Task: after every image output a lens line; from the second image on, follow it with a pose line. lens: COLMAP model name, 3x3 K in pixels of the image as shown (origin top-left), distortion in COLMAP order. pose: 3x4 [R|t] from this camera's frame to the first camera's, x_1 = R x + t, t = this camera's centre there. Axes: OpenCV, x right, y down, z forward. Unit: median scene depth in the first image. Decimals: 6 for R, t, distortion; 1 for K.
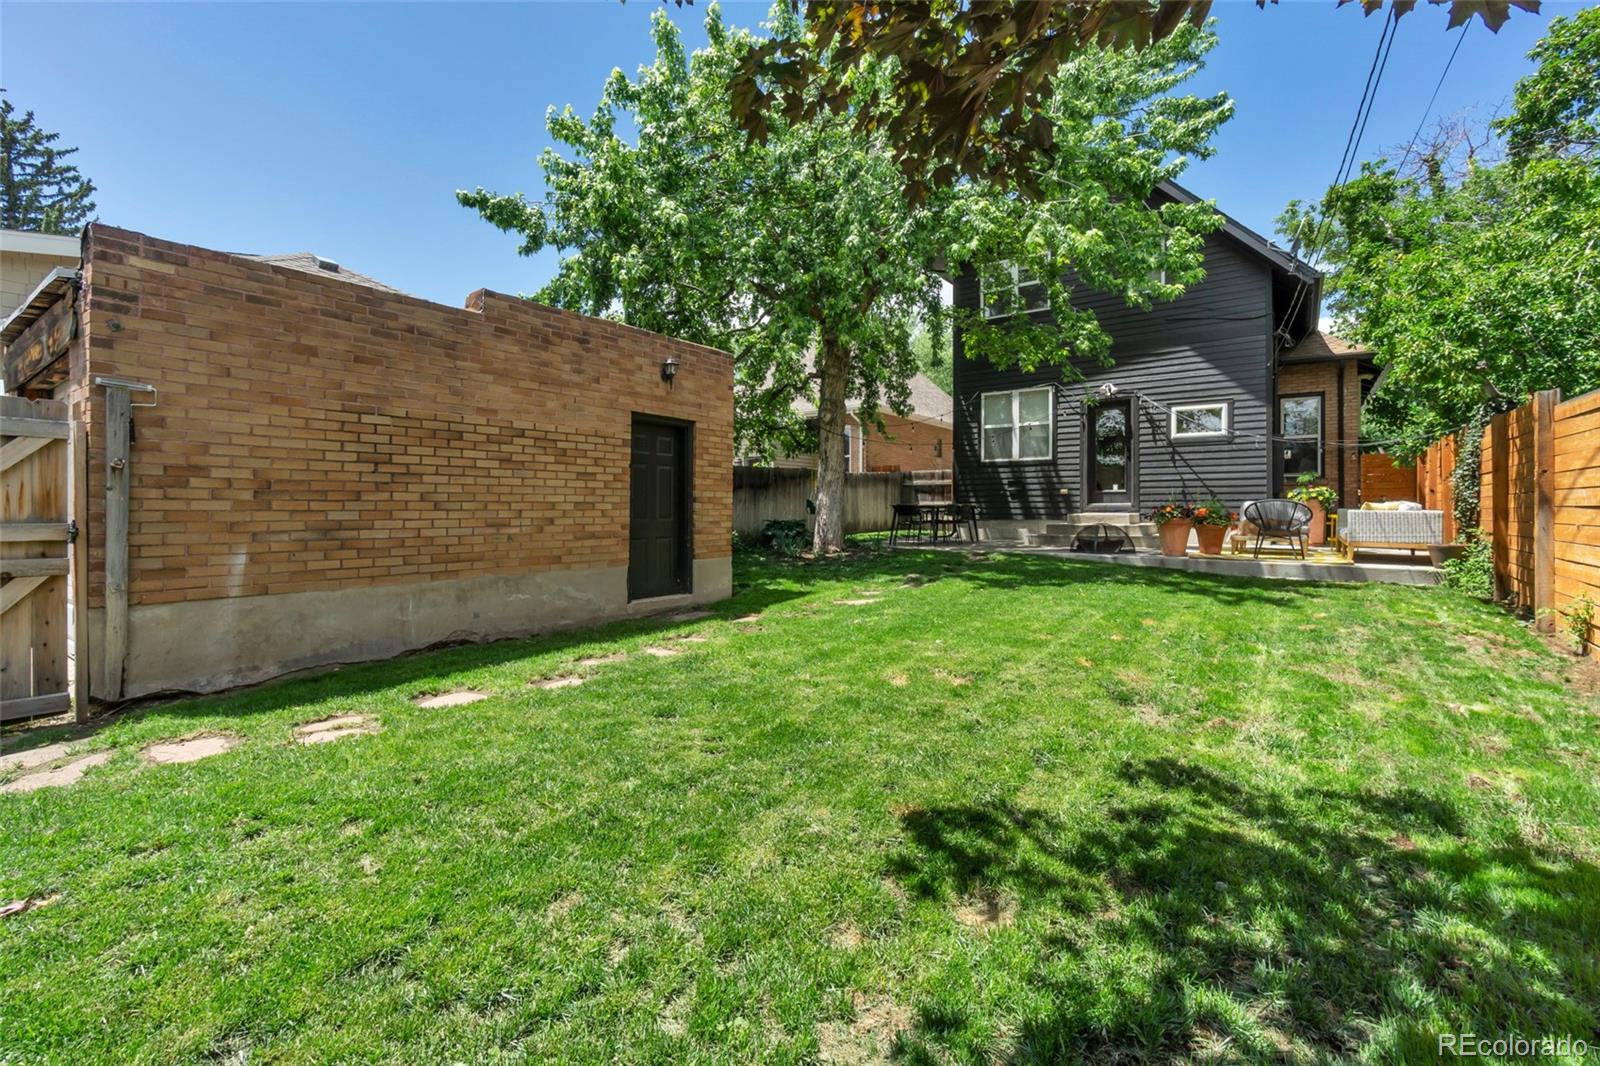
lens RADIAL K [[688.8, 0, 800.0], [0, 688.8, 517.3], [0, 0, 1]] dist [-0.004548, -0.000173]
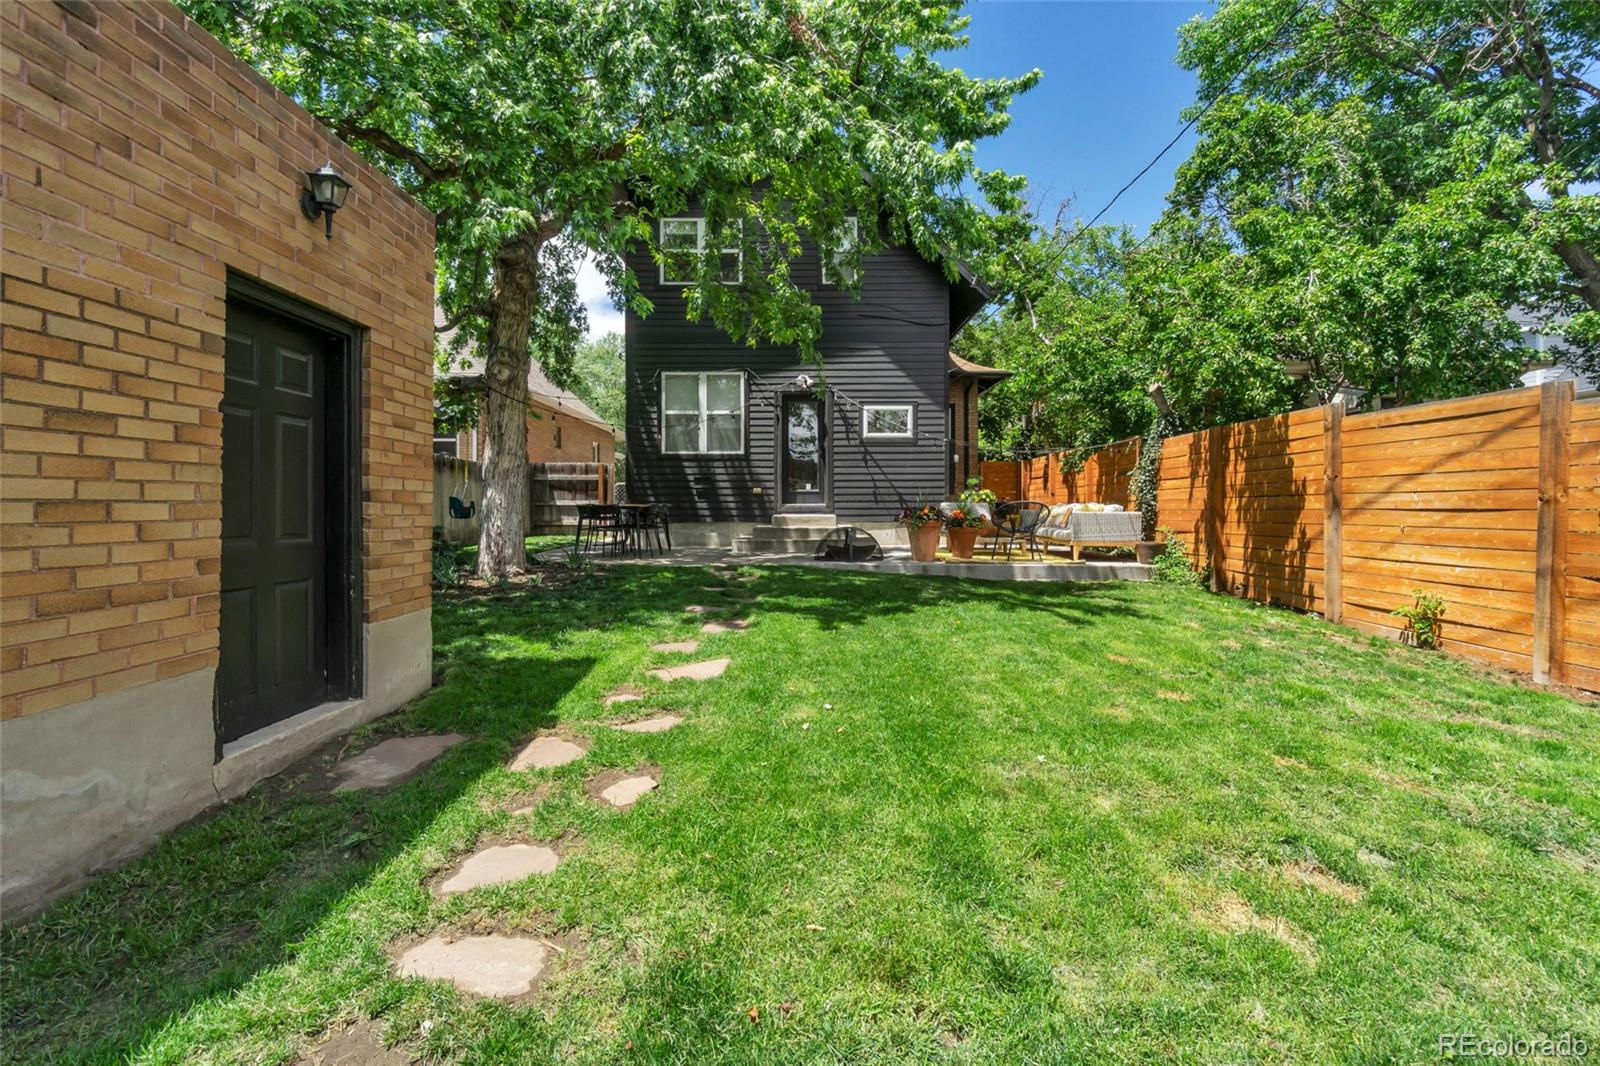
lens RADIAL K [[688.8, 0, 800.0], [0, 688.8, 517.3], [0, 0, 1]] dist [-0.004548, -0.000173]
pose [[0.807777, -0.008775, 0.589423, -0.109075], [0.007883, 0.999961, 0.004084, -0.005998], [-0.589436, 0.001348, 0.807814, 0.256250]]
